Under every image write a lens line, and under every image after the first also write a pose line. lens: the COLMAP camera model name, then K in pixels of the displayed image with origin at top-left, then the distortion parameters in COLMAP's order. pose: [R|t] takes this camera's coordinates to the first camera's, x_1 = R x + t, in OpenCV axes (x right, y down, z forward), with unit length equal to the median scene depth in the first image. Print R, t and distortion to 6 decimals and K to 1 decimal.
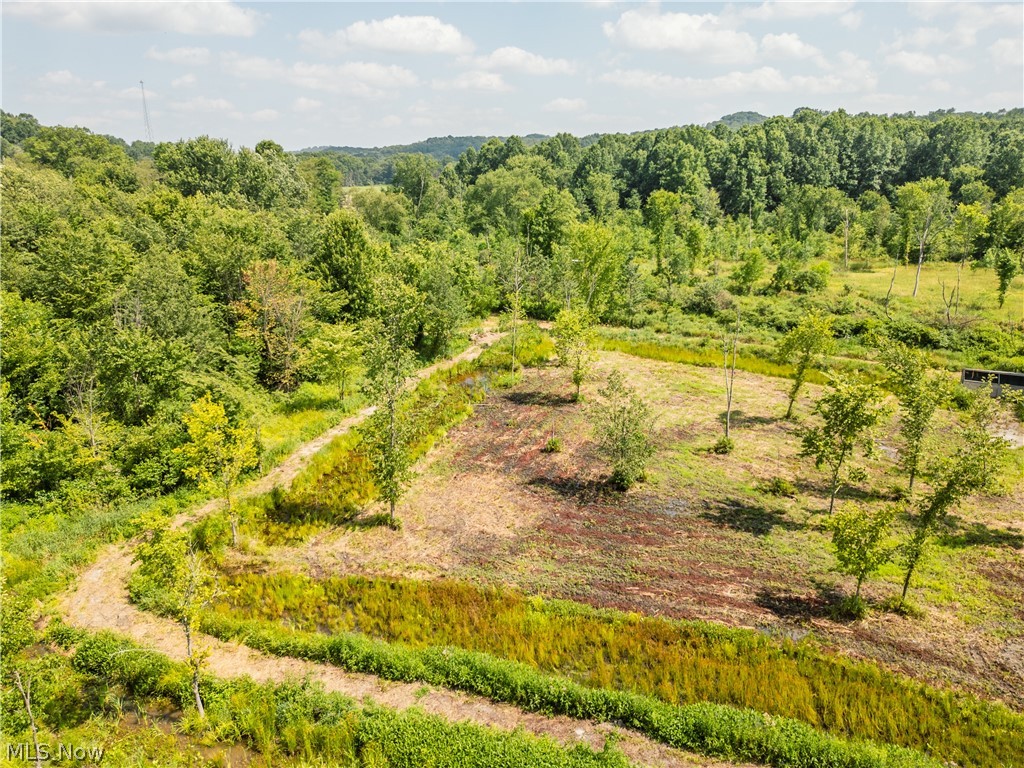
lens RADIAL K [[763.0, 0, 512.0], [0, 763.0, 384.0], [0, 0, 1]] dist [0.029596, -0.009503]
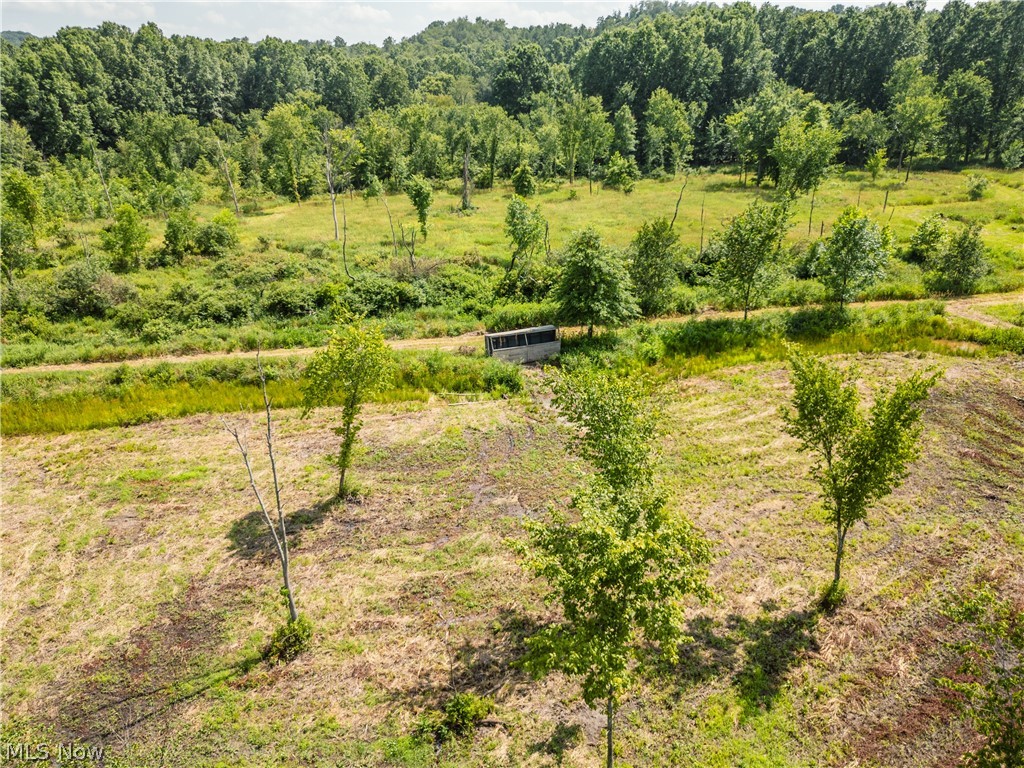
lens RADIAL K [[763.0, 0, 512.0], [0, 763.0, 384.0], [0, 0, 1]] dist [0.029596, -0.009503]
pose [[0.688021, -0.269312, 0.673868, 0.022357], [0.215505, 0.962523, 0.164642, -0.030964], [-0.692954, 0.031945, 0.720274, 0.138934]]
